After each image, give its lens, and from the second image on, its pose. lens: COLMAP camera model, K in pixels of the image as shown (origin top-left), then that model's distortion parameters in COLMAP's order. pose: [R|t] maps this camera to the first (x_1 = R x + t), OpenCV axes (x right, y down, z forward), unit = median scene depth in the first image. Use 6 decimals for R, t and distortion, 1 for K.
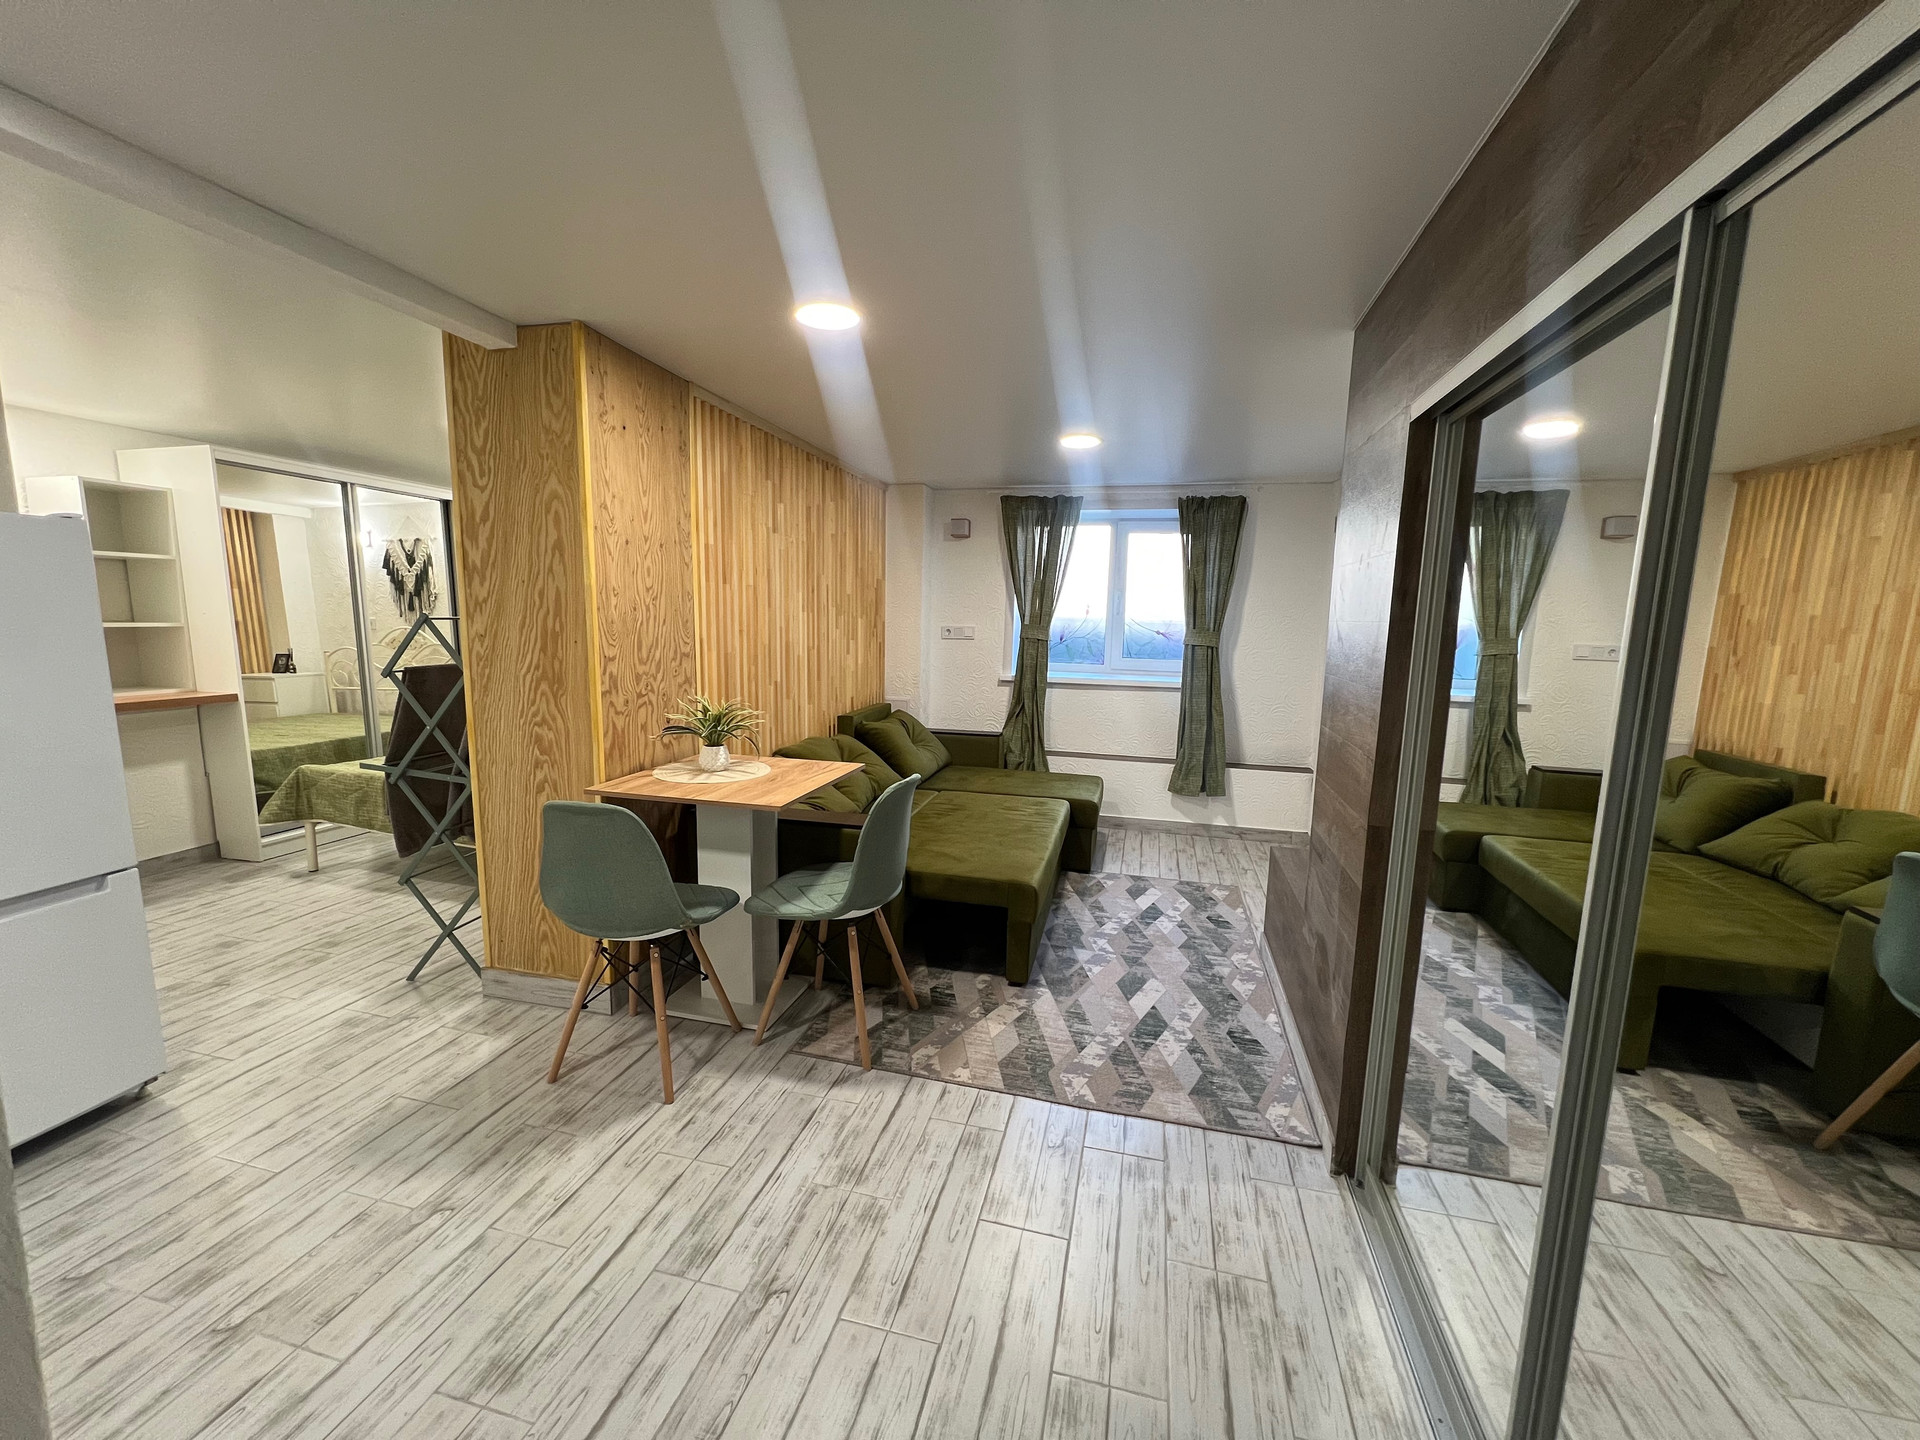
lens RADIAL K [[766.0, 0, 963.0], [0, 766.0, 721.9], [0, 0, 1]] dist [-0.002185, 0.000455]
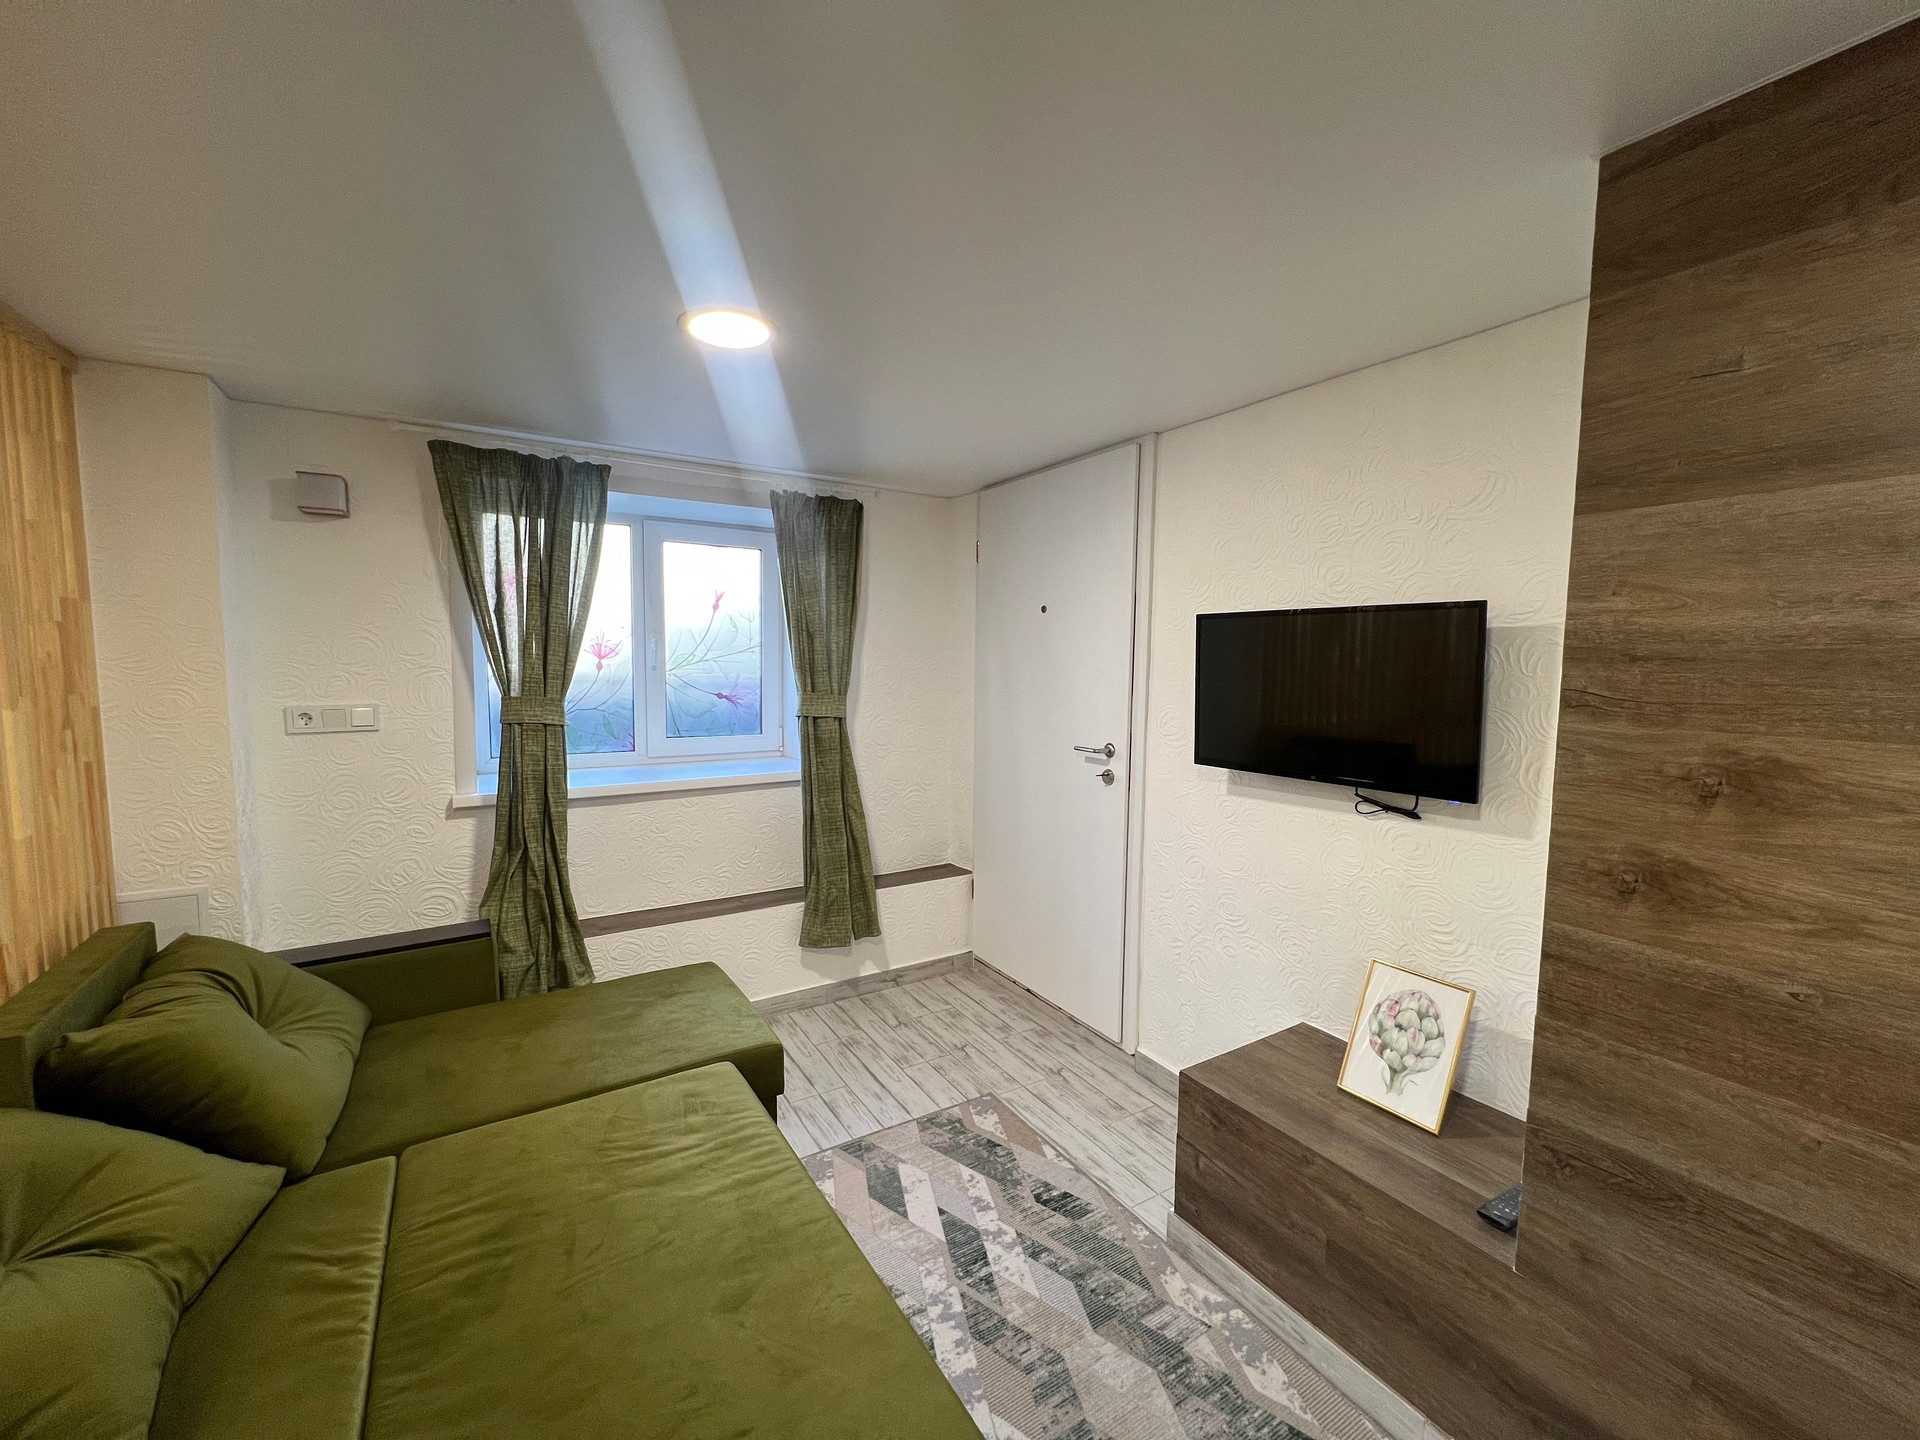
lens RADIAL K [[766.0, 0, 961.8], [0, 766.0, 721.1], [0, 0, 1]] dist [-0.002185, 0.000455]
pose [[0.695395, -0.075397, 0.714661, -0.144370], [0.104574, 0.994512, 0.003166, -0.151634], [-0.710978, 0.072533, 0.699463, 0.798013]]
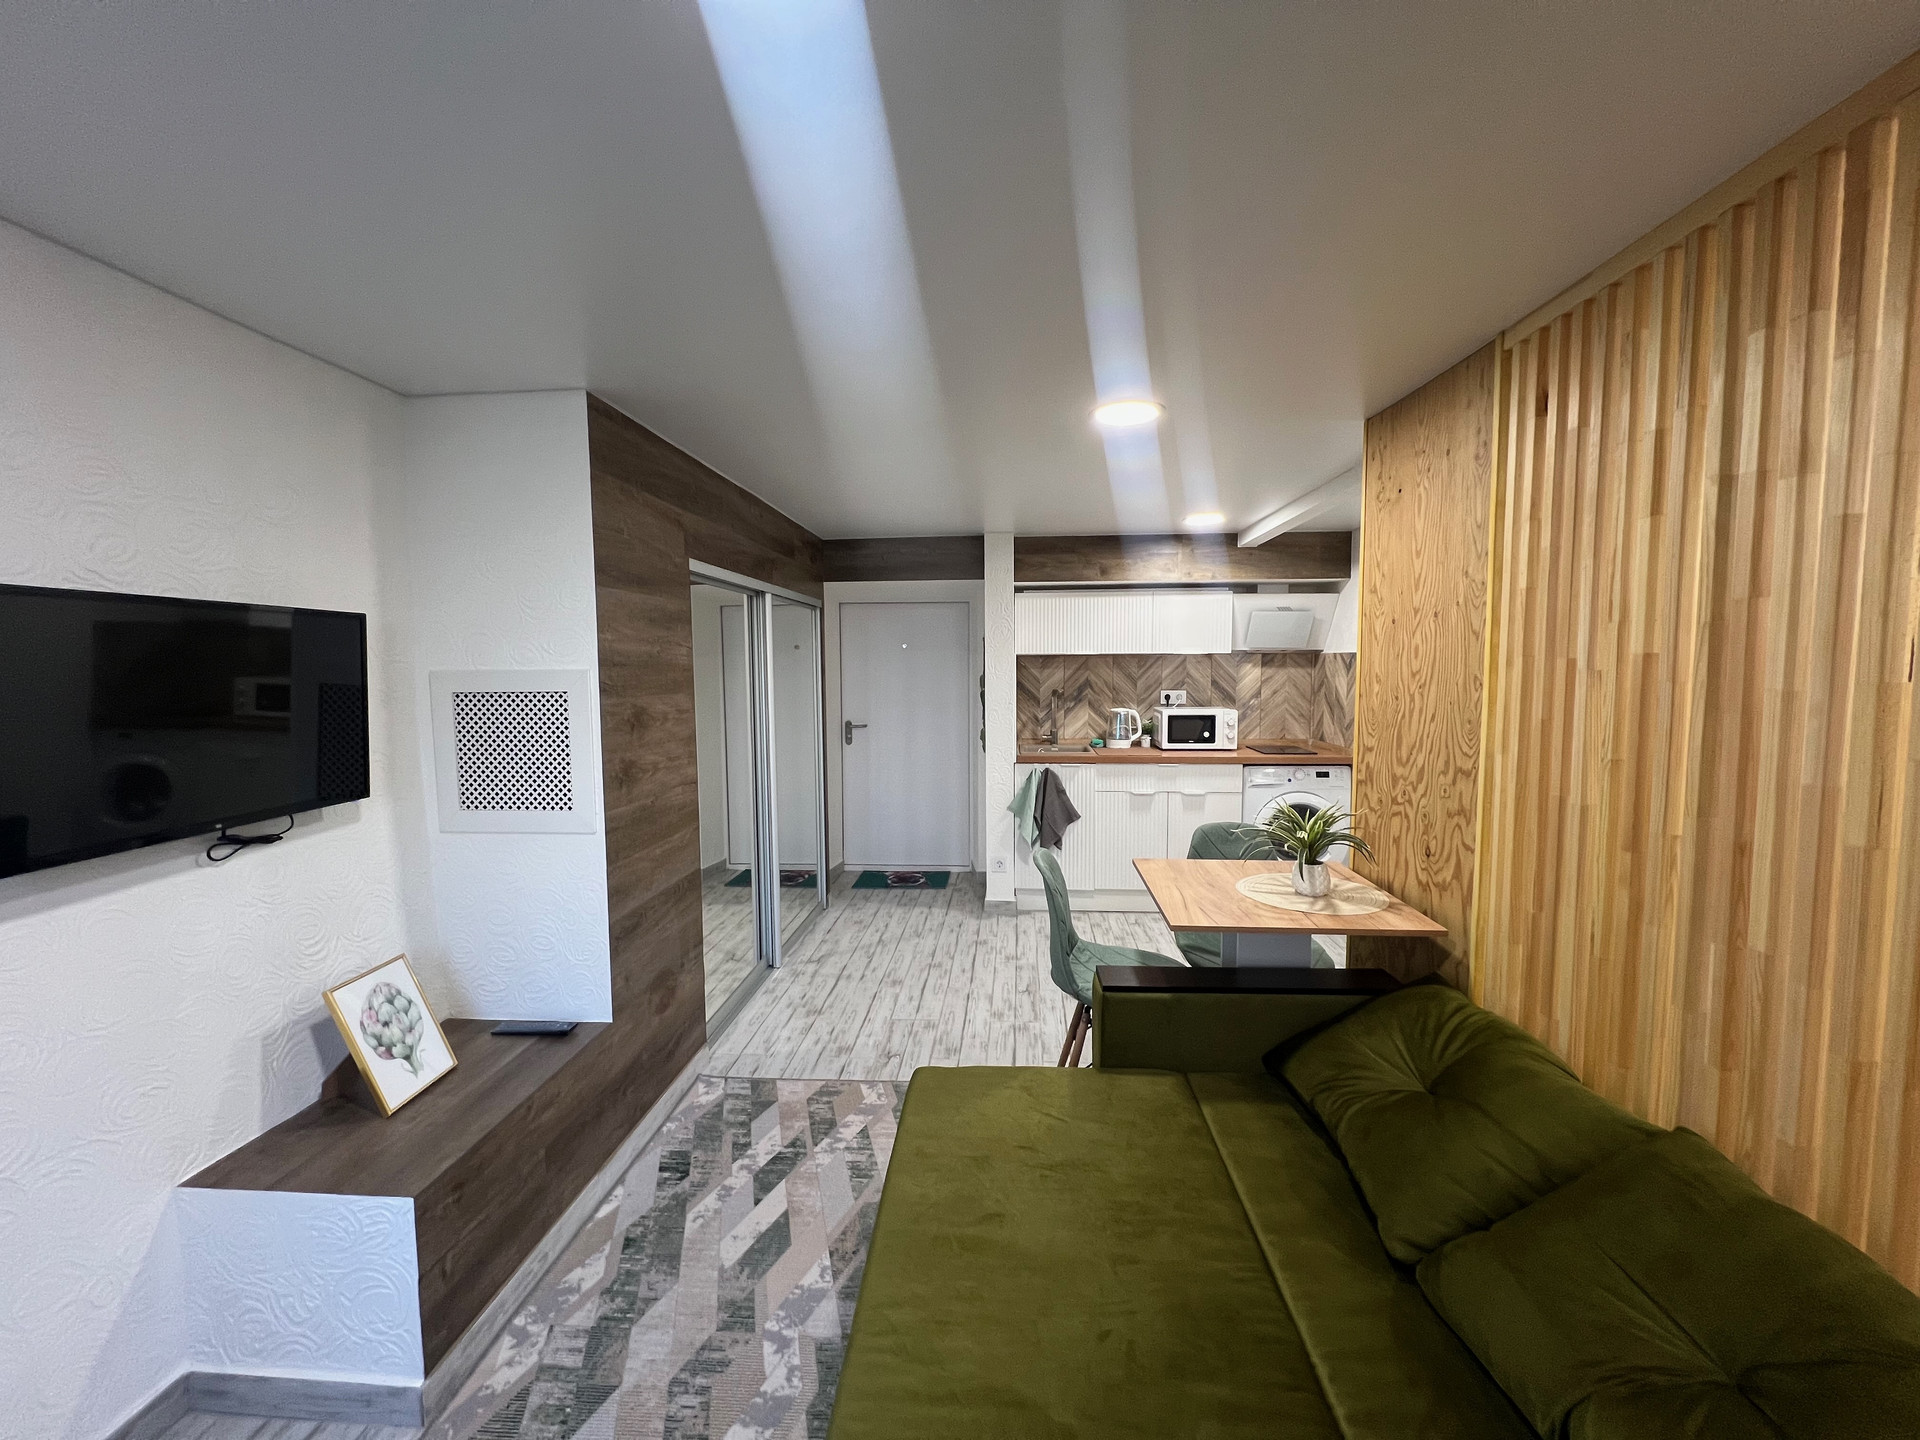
lens RADIAL K [[766.0, 0, 962.0], [0, 766.0, 720.0], [0, 0, 1]] dist [-0.002185, 0.000455]
pose [[-0.985472, -0.003307, -0.169803, 0.179360], [-0.038383, 0.978279, 0.203709, -0.268672], [0.165441, 0.207267, -0.964194, 1.686030]]
